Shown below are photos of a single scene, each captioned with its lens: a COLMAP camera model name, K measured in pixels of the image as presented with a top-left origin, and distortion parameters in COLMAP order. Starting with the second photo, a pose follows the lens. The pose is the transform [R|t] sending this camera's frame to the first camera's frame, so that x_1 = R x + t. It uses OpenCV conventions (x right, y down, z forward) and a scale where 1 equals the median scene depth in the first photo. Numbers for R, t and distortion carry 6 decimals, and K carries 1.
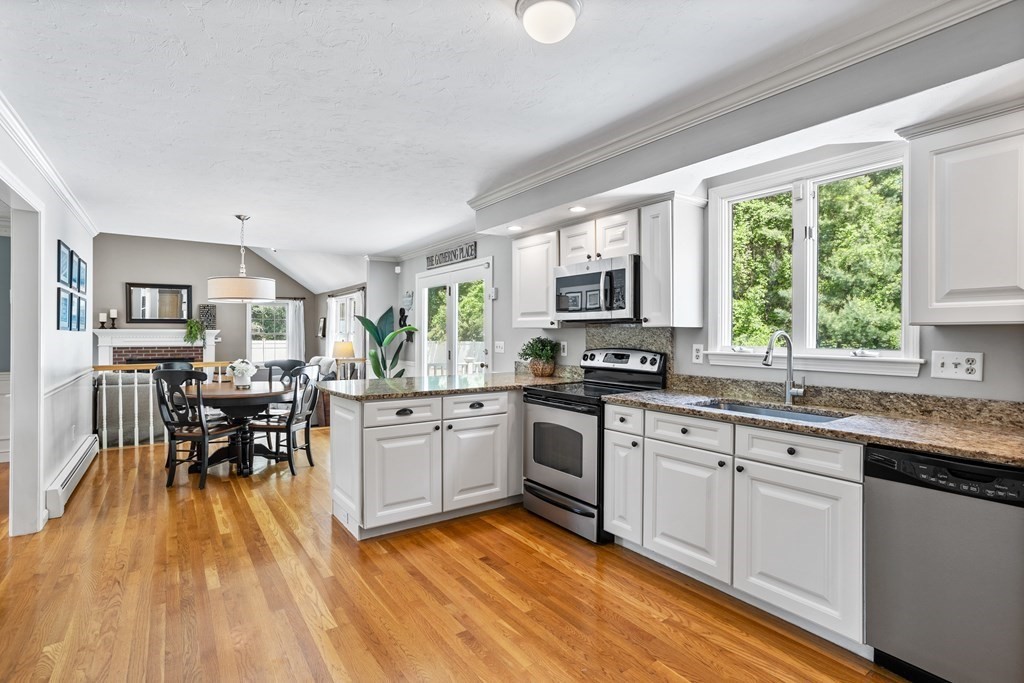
lens RADIAL K [[501.6, 0, 512.0], [0, 501.6, 341.5], [0, 0, 1]] dist [-0.009311, 0.001587]
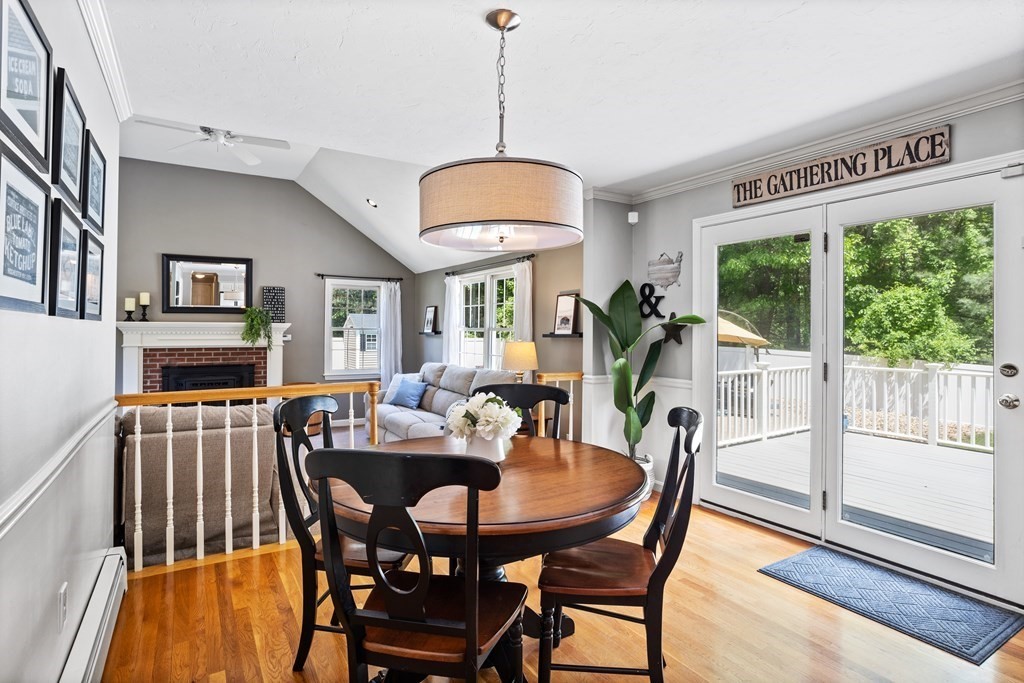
lens RADIAL K [[544.3, 0, 529.1], [0, 544.3, 331.4], [0, 0, 1]] dist [-0.026059, 0.000890]
pose [[0.999176, 0.002015, -0.040544, -0.244612], [-0.002525, 0.999918, -0.012546, -0.003787], [0.040515, 0.012638, 0.999099, 0.289353]]
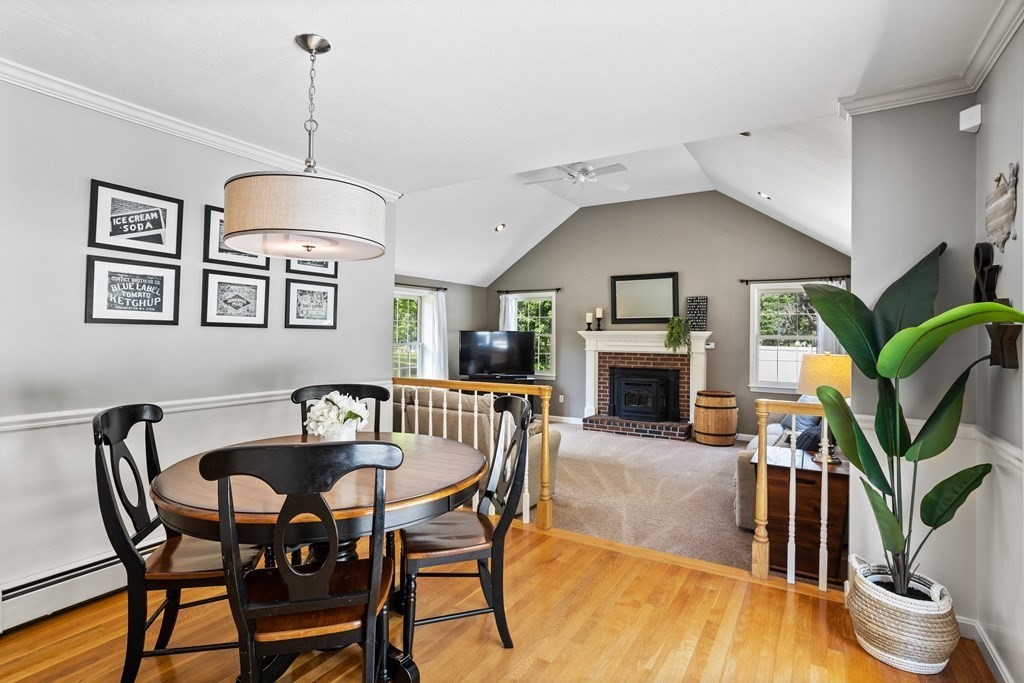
lens RADIAL K [[514.9, 0, 512.0], [0, 514.9, 327.0], [0, 0, 1]] dist [0.001669, -0.000112]
pose [[0.425642, -0.014376, -0.904778, -0.053901], [-0.021749, 0.999422, -0.026112, -0.005160], [0.904630, 0.030792, 0.425083, 0.483013]]
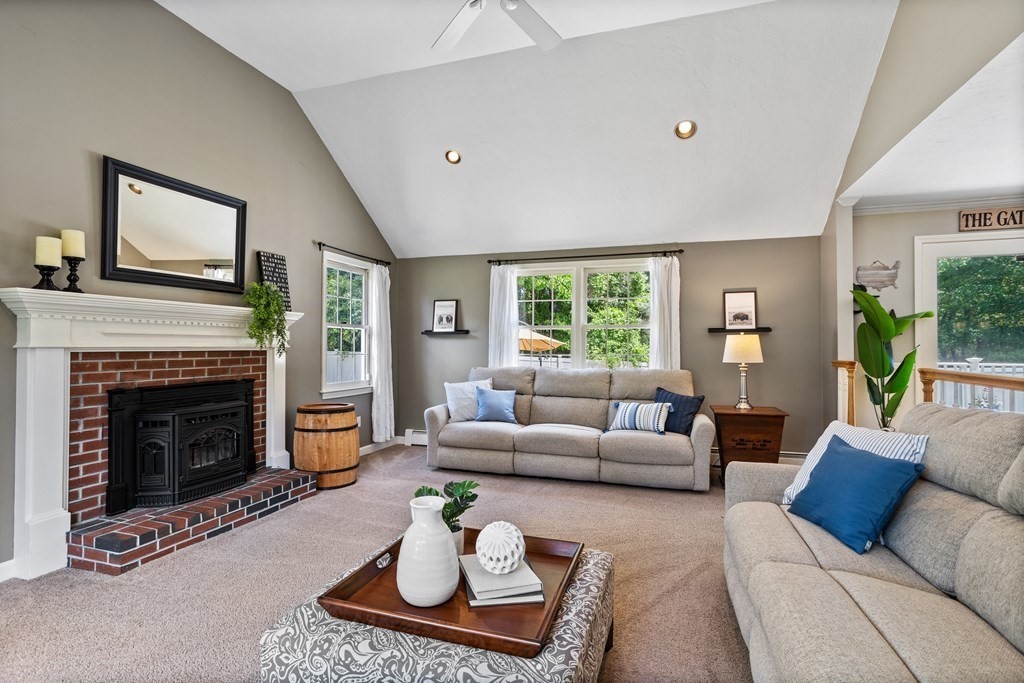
lens RADIAL K [[501.6, 0, 512.0], [0, 501.6, 341.5], [0, 0, 1]] dist [-0.009311, 0.001587]
pose [[0.790211, 0.003835, 0.612823, -0.773027], [0.010918, 0.999734, -0.020334, 0.014251], [-0.612737, 0.022759, 0.789959, 0.586068]]
